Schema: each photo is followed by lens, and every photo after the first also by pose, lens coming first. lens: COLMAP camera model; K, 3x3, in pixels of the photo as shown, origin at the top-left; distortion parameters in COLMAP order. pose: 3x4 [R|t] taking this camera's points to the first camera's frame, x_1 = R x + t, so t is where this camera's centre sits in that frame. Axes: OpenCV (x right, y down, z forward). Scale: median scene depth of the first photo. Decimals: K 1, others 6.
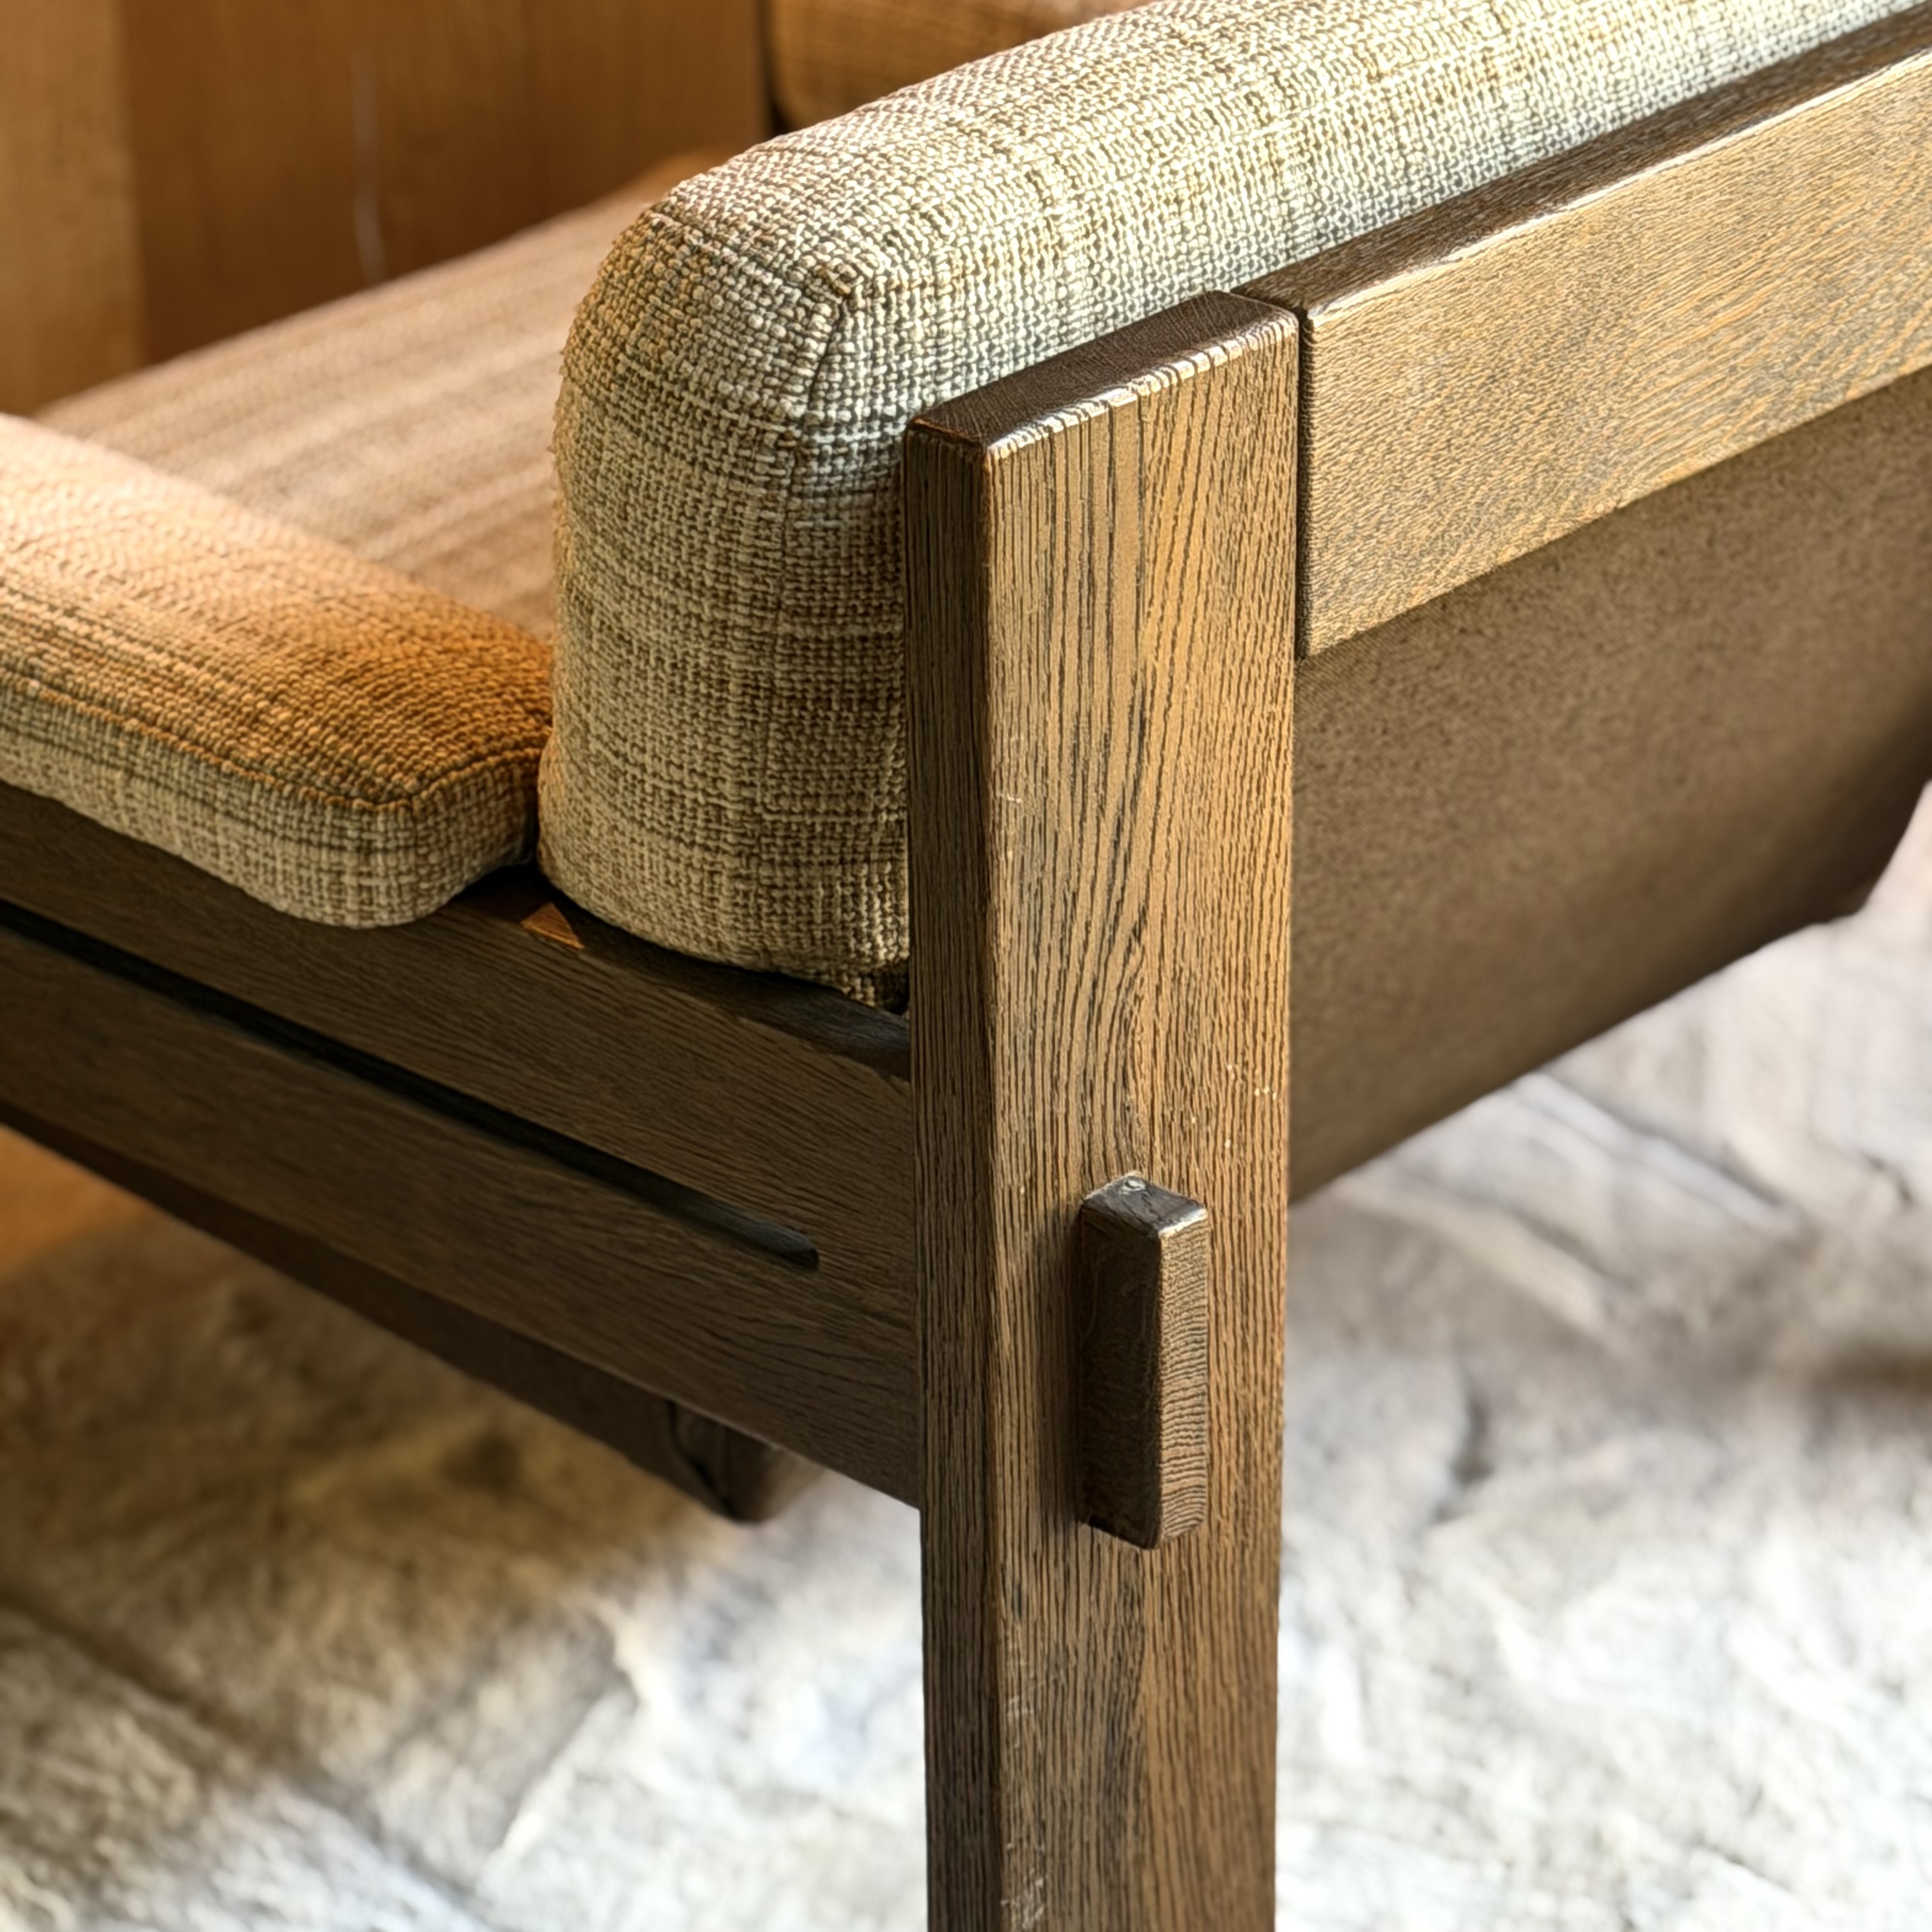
lens RADIAL K [[6136.2, 0, 966.0], [0, 6136.2, 966.0], [0, 0, 1]] dist [0.445797, -6.831355]
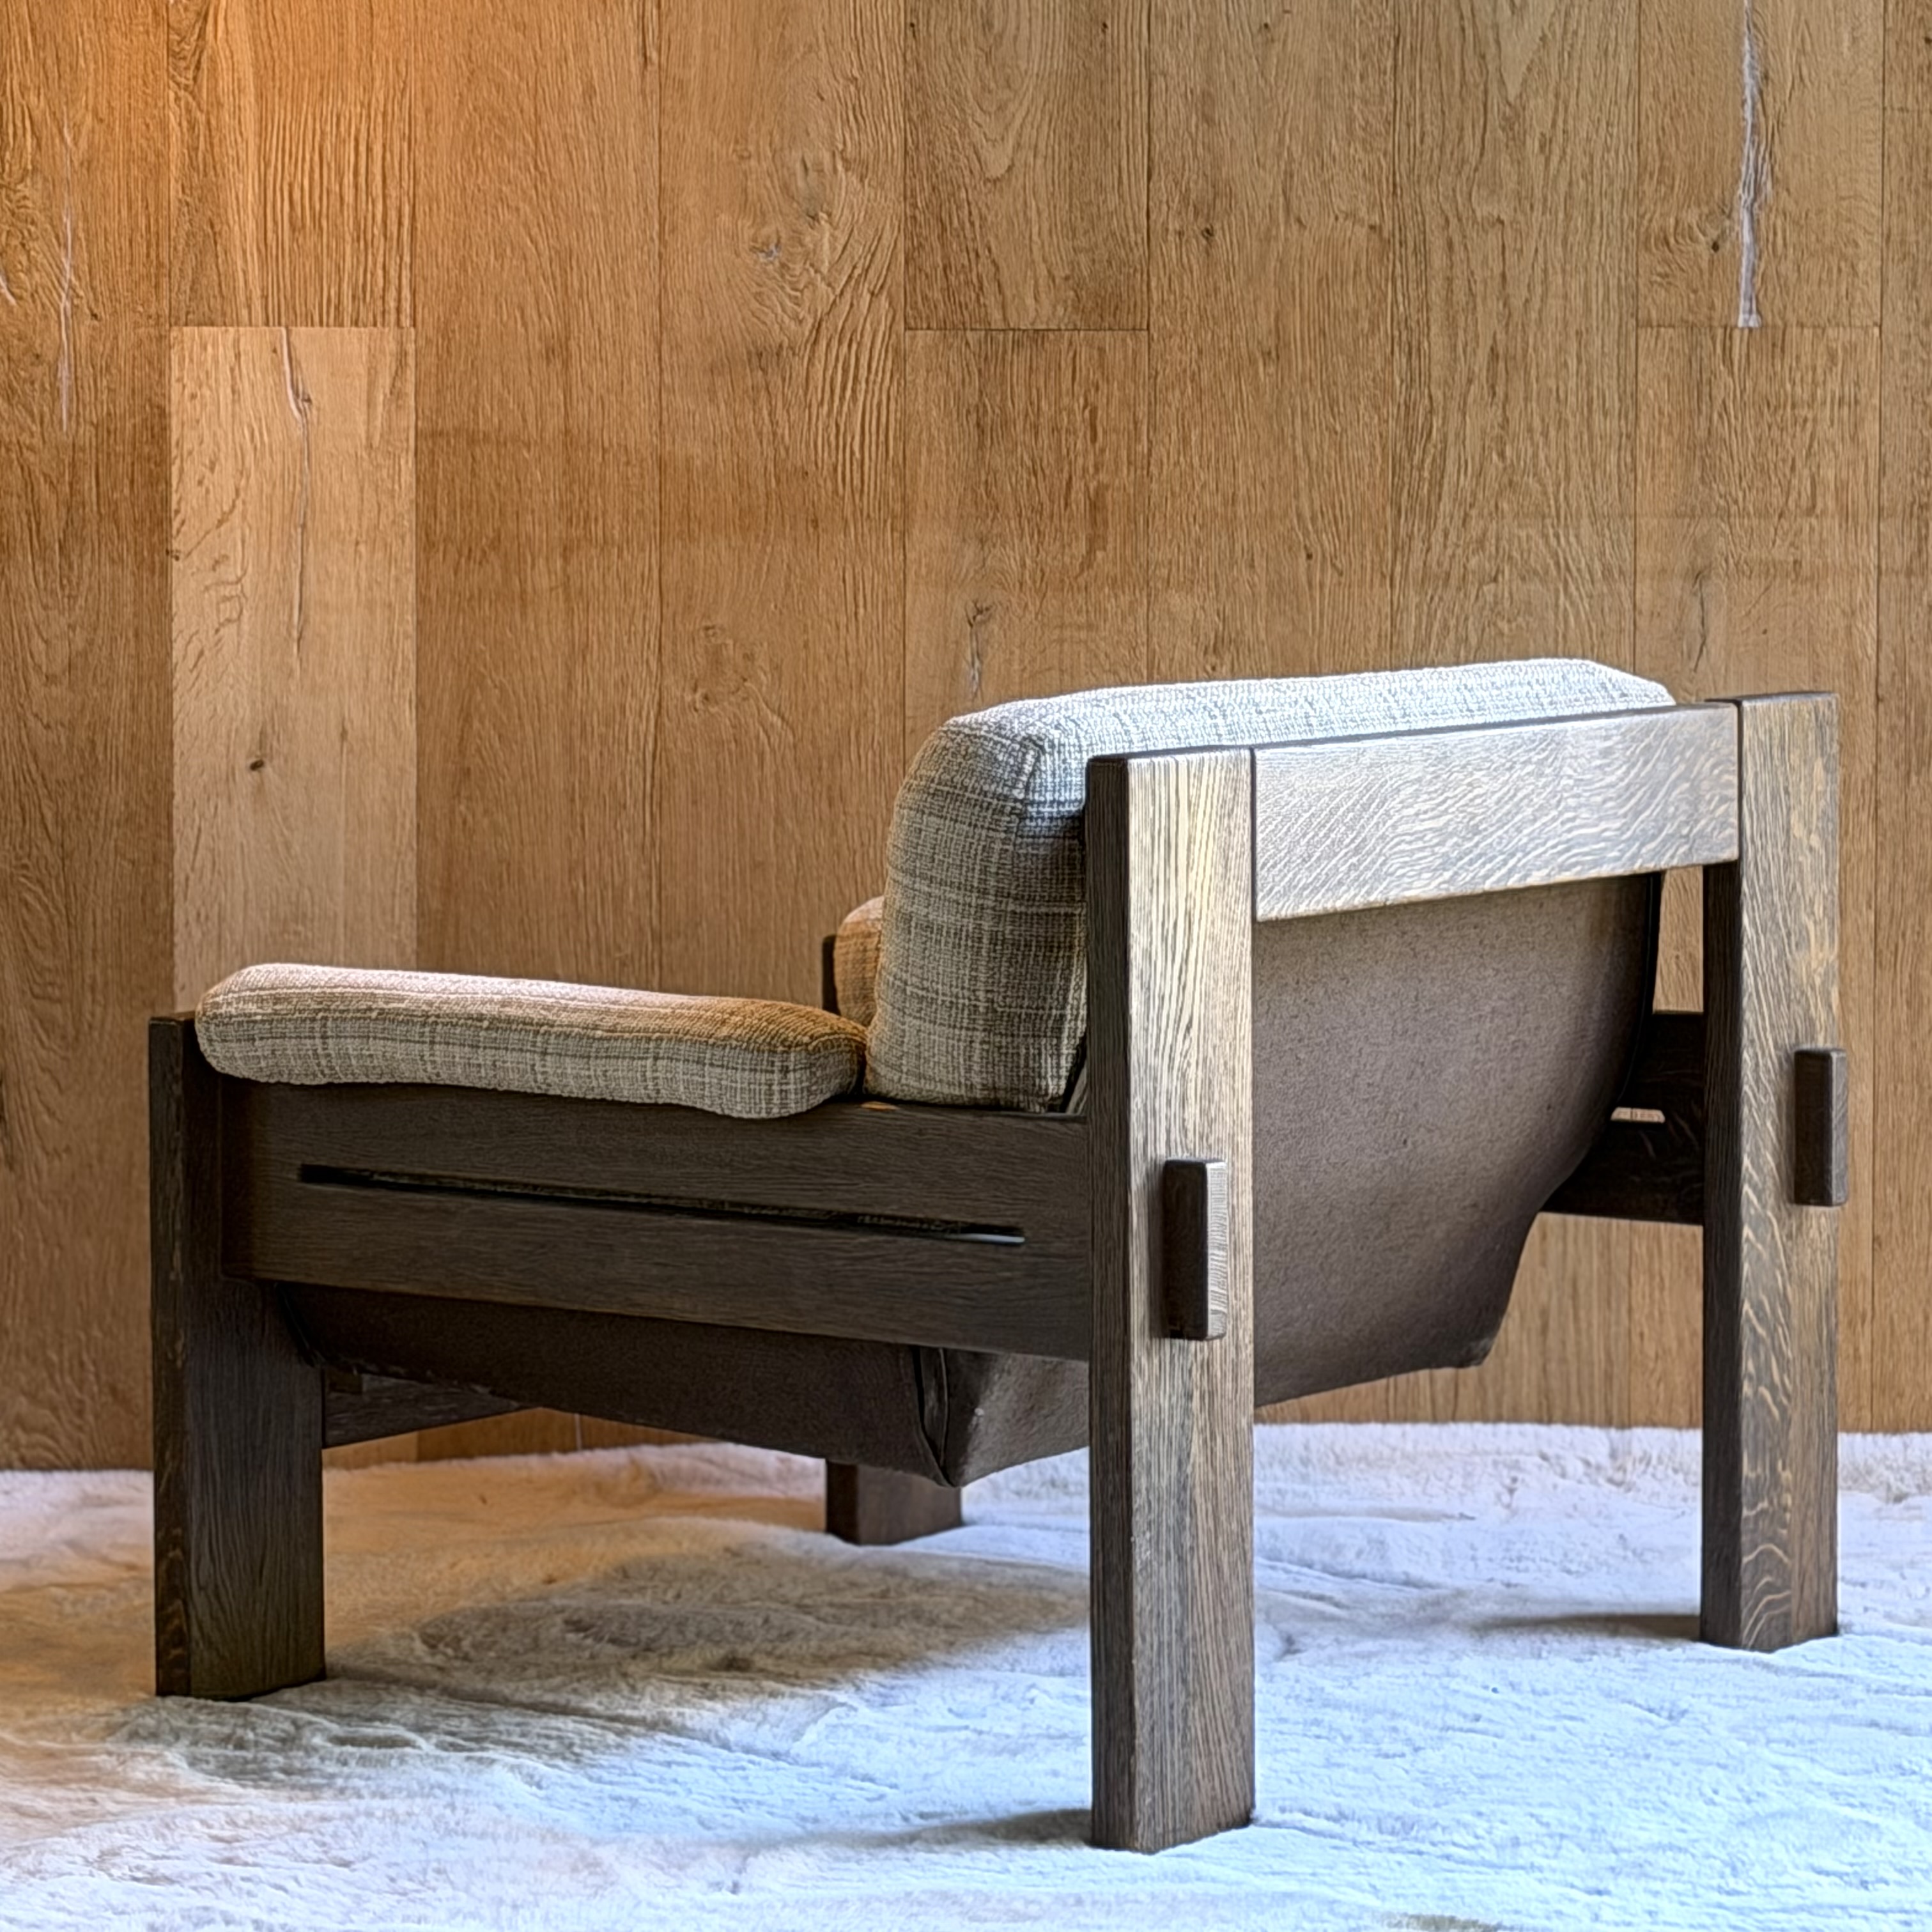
lens RADIAL K [[6136.2, 0, 966.0], [0, 6136.2, 966.0], [0, 0, 1]] dist [0.445797, -6.831355]
pose [[0.993376, 0.001031, 0.114908, -0.287428], [0.044221, 0.919523, -0.390540, 0.787048], [-0.106064, 0.393034, 0.913386, -0.916988]]
